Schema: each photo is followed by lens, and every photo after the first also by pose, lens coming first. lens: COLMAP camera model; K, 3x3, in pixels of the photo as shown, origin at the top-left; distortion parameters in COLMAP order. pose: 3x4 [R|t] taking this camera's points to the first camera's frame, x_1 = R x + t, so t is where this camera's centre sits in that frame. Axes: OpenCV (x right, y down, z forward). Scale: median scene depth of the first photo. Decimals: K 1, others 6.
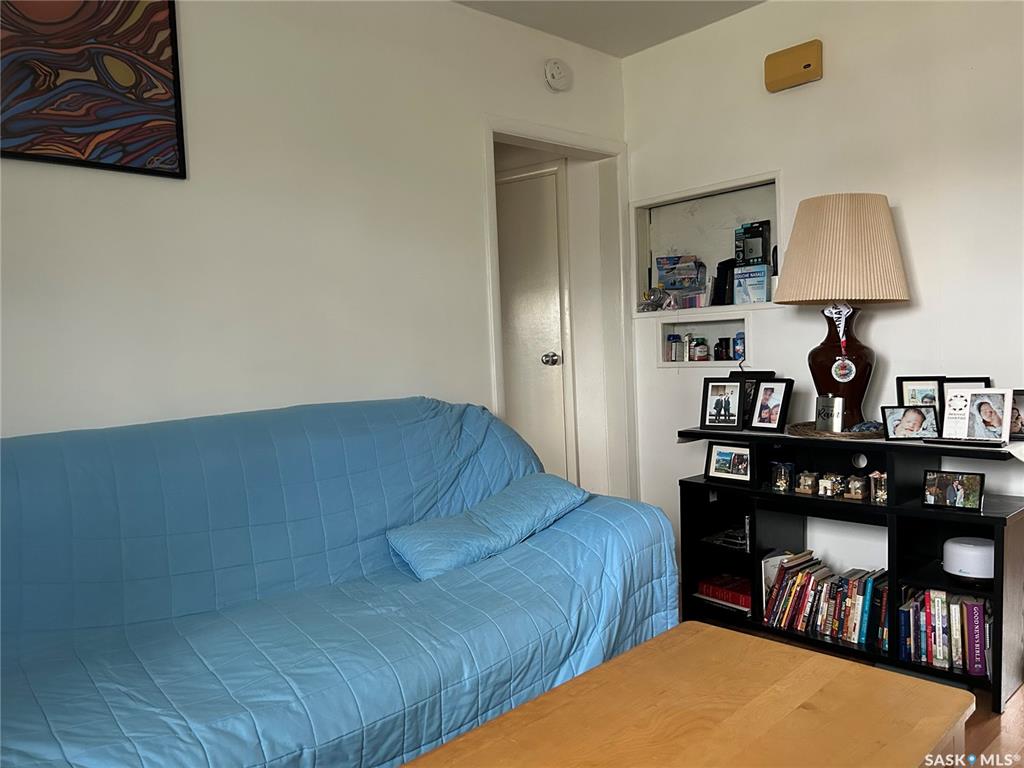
lens RADIAL K [[770.6, 0, 511.0], [0, 770.6, 390.4], [0, 0, 1]] dist [0.056397, -0.058242]
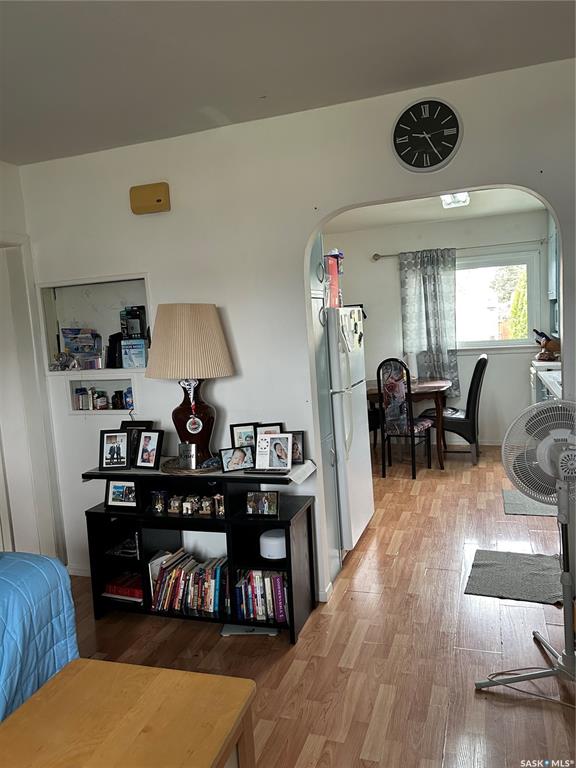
lens RADIAL K [[577.9, 0, 283.8], [0, 577.9, 386.8], [0, 0, 1]] dist [0.056397, -0.058242]
pose [[0.882205, -0.065829, 0.466241, 0.080079], [0.054944, 0.997807, 0.036919, -0.125556], [-0.467649, -0.006953, 0.883887, -0.019931]]
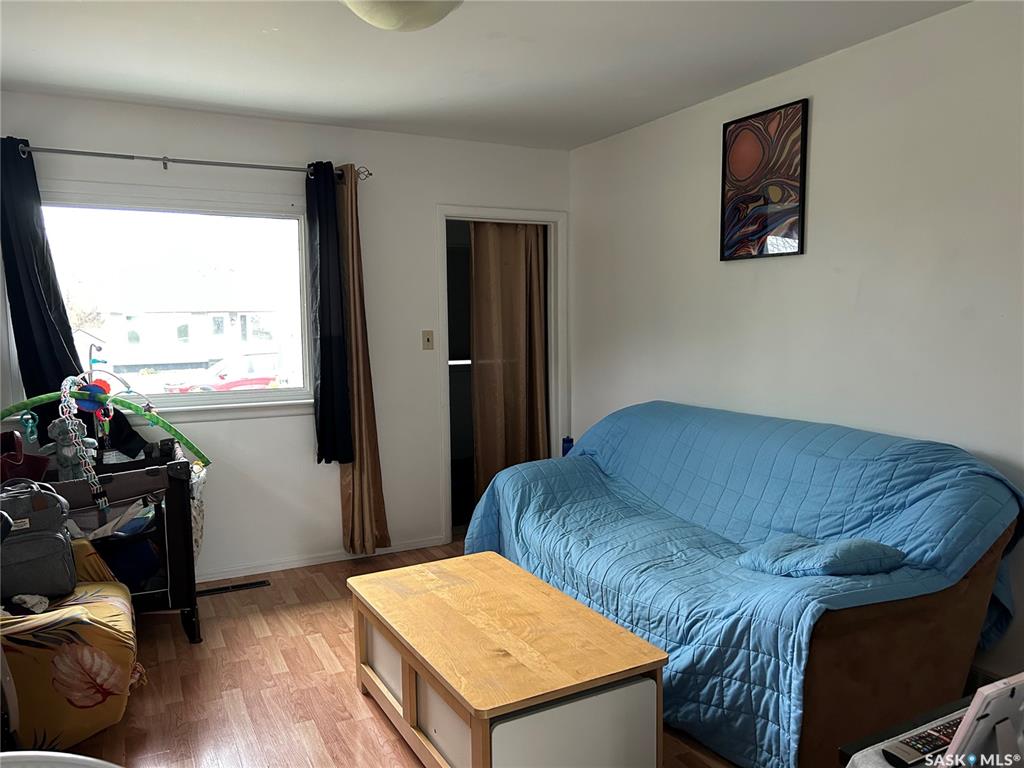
lens RADIAL K [[770.6, 0, 516.1], [0, 770.6, 381.8], [0, 0, 1]] dist [0.056397, -0.058242]
pose [[-0.261473, 0.145560, -0.954172, 0.991339], [-0.021780, 0.987422, 0.156601, -0.219504], [0.964965, 0.061729, -0.255014, 0.757810]]
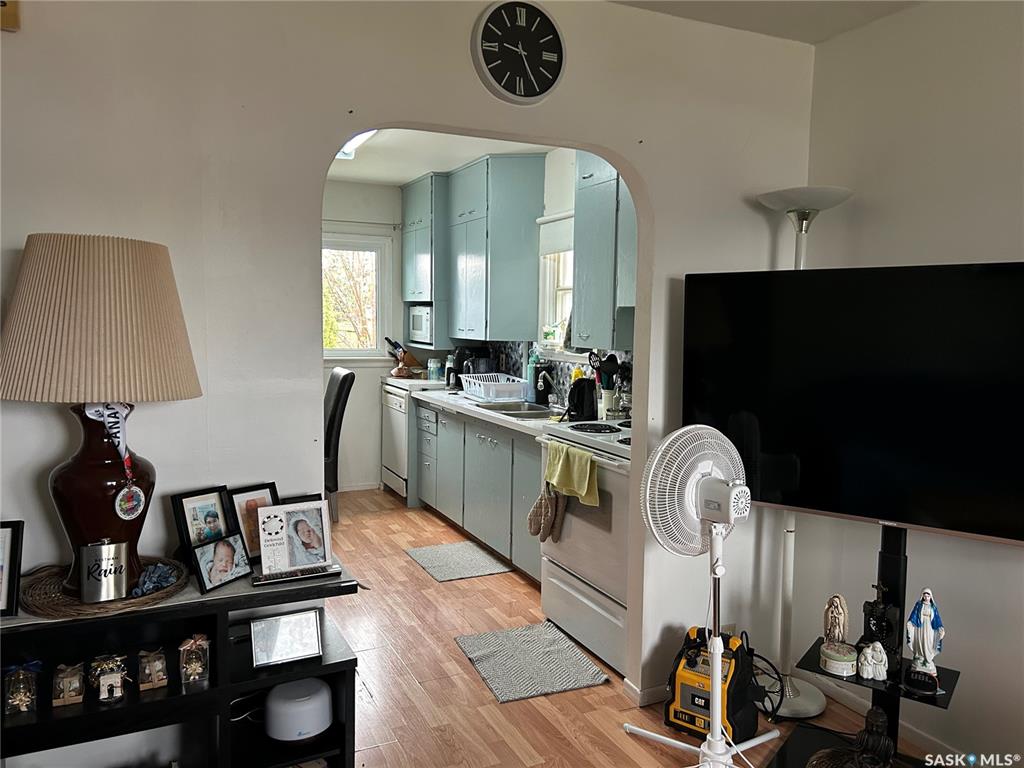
lens RADIAL K [[770.6, 0, 510.8], [0, 770.6, 384.8], [0, 0, 1]] dist [0.056397, -0.058242]
pose [[0.294899, -0.040730, 0.954660, -0.108752], [0.024558, 0.999084, 0.035039, -0.140371], [-0.955213, 0.013111, 0.295629, 0.483347]]
